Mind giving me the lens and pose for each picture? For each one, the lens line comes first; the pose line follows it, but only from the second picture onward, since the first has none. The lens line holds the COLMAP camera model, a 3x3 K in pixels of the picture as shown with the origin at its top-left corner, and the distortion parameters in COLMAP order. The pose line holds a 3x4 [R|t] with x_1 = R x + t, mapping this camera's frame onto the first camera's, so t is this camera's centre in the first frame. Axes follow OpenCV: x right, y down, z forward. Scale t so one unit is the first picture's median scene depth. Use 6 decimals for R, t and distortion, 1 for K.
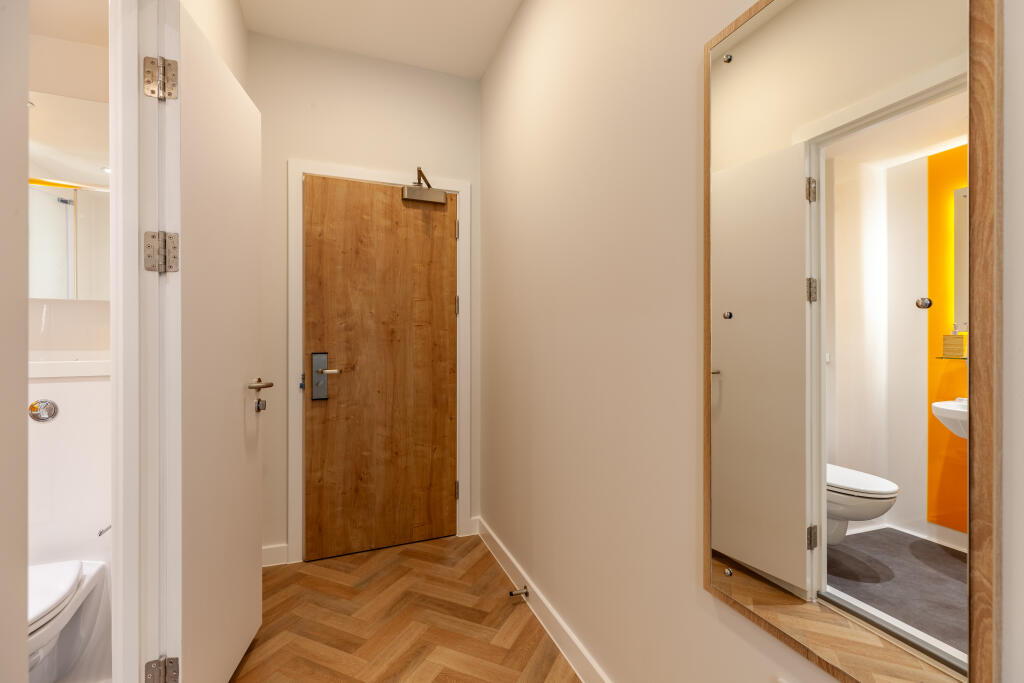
lens RADIAL K [[471.8, 0, 487.6], [0, 471.8, 343.8], [0, 0, 1]] dist [0.009398, -0.000351]
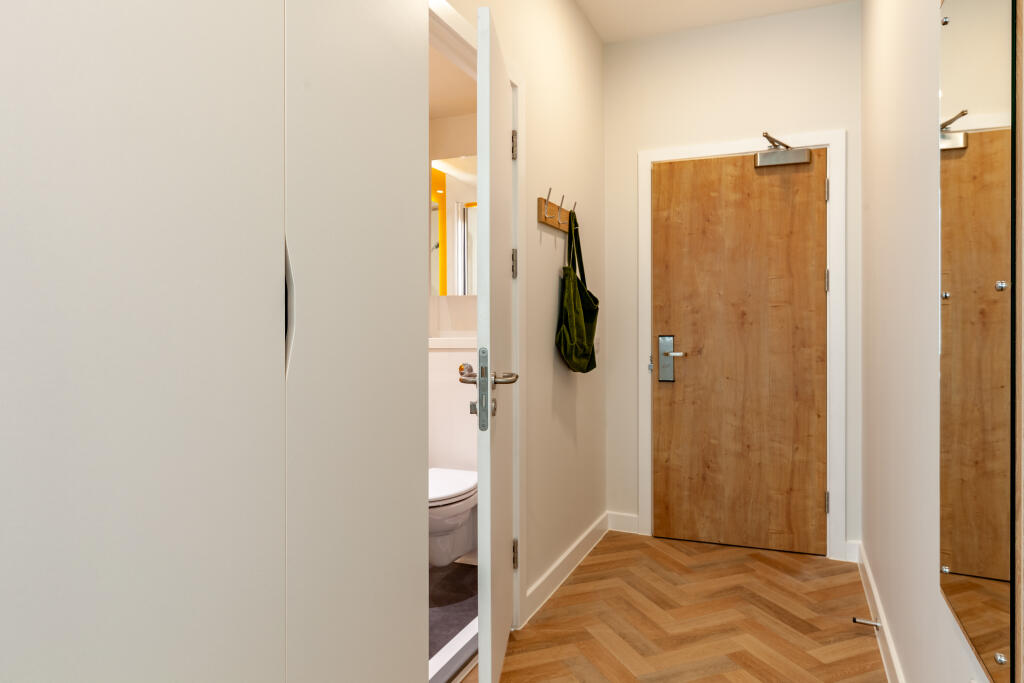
lens RADIAL K [[598.1, 0, 509.1], [0, 598.1, 335.9], [0, 0, 1]] dist [0.012905, 0.000385]
pose [[0.738001, 0.011900, -0.674695, 0.256448], [-0.002829, 0.999890, 0.014541, 0.001984], [0.674794, -0.008822, 0.737954, -0.175714]]
